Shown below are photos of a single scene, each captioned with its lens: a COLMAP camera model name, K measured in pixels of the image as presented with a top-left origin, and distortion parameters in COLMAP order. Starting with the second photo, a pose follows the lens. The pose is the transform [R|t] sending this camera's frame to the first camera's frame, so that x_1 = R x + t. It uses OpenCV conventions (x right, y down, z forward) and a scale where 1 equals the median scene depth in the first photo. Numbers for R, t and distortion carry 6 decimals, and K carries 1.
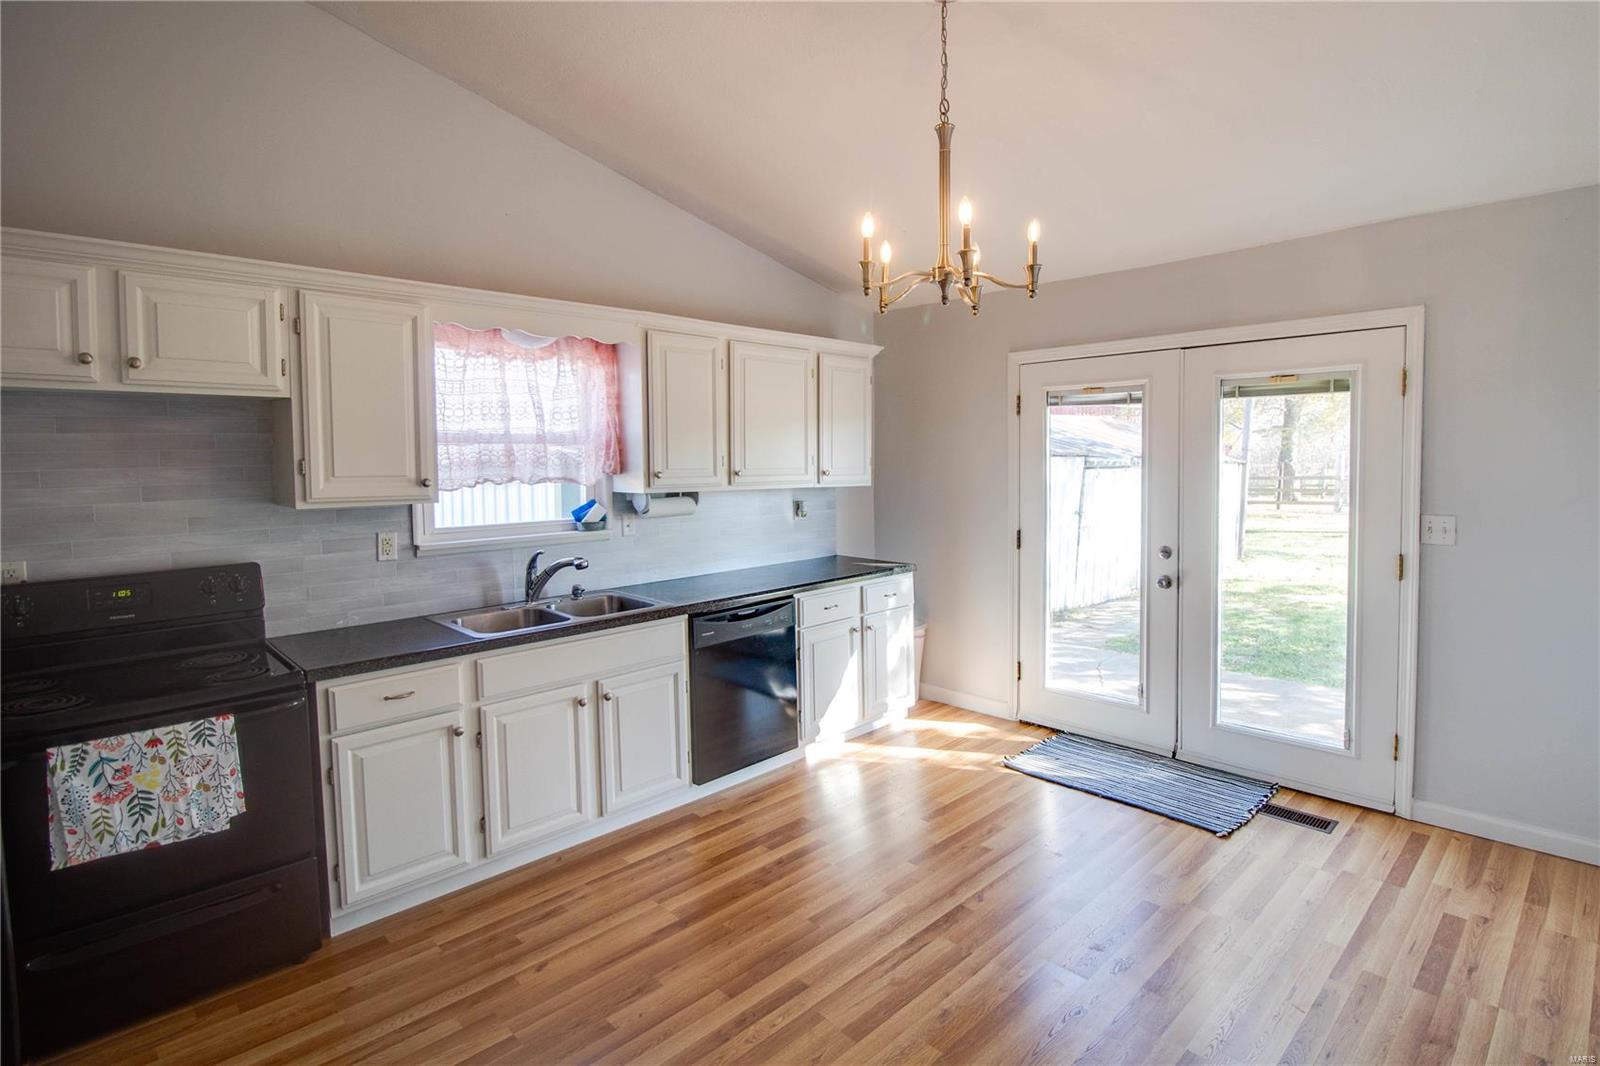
lens RADIAL K [[801.5, 0, 801.0], [0, 801.5, 494.7], [0, 0, 1]] dist [0.000136, -0.000261]
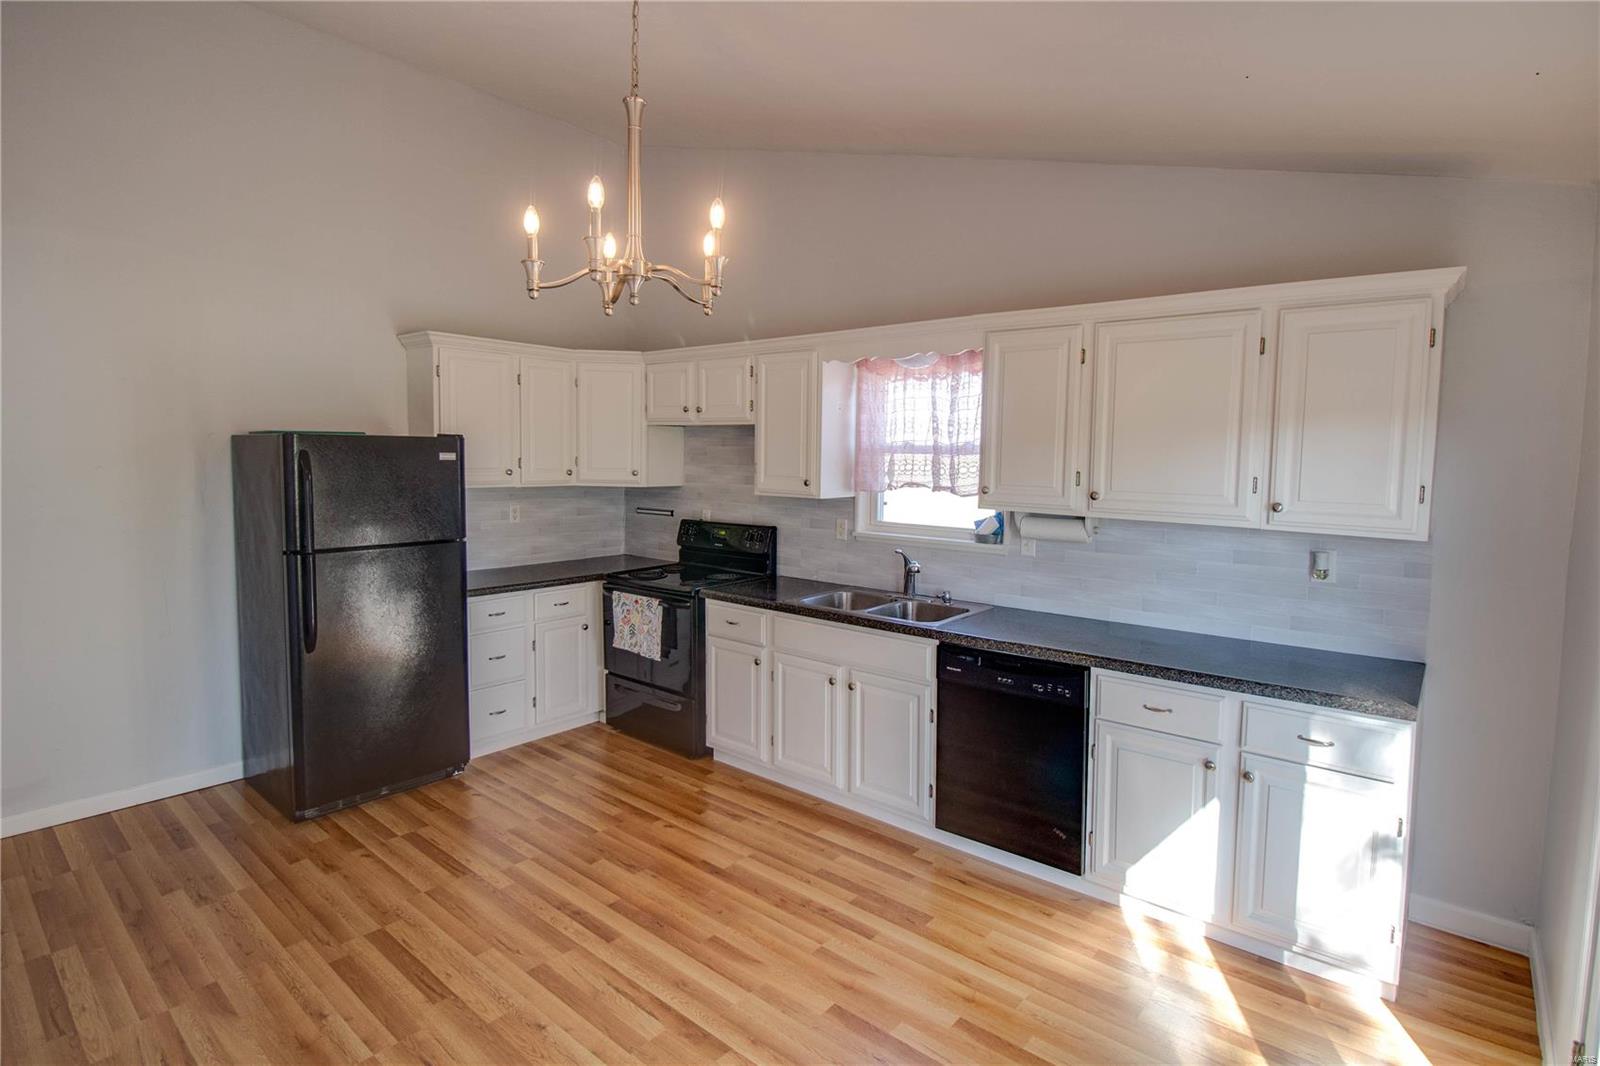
lens RADIAL K [[752.9, 0, 816.3], [0, 752.9, 509.5], [0, 0, 1]] dist [-0.001796, -0.011702]
pose [[0.137090, 0.080005, -0.987322, 0.845675], [-0.066783, 0.995212, 0.071371, -0.065952], [0.988305, 0.056152, 0.141777, 0.902650]]
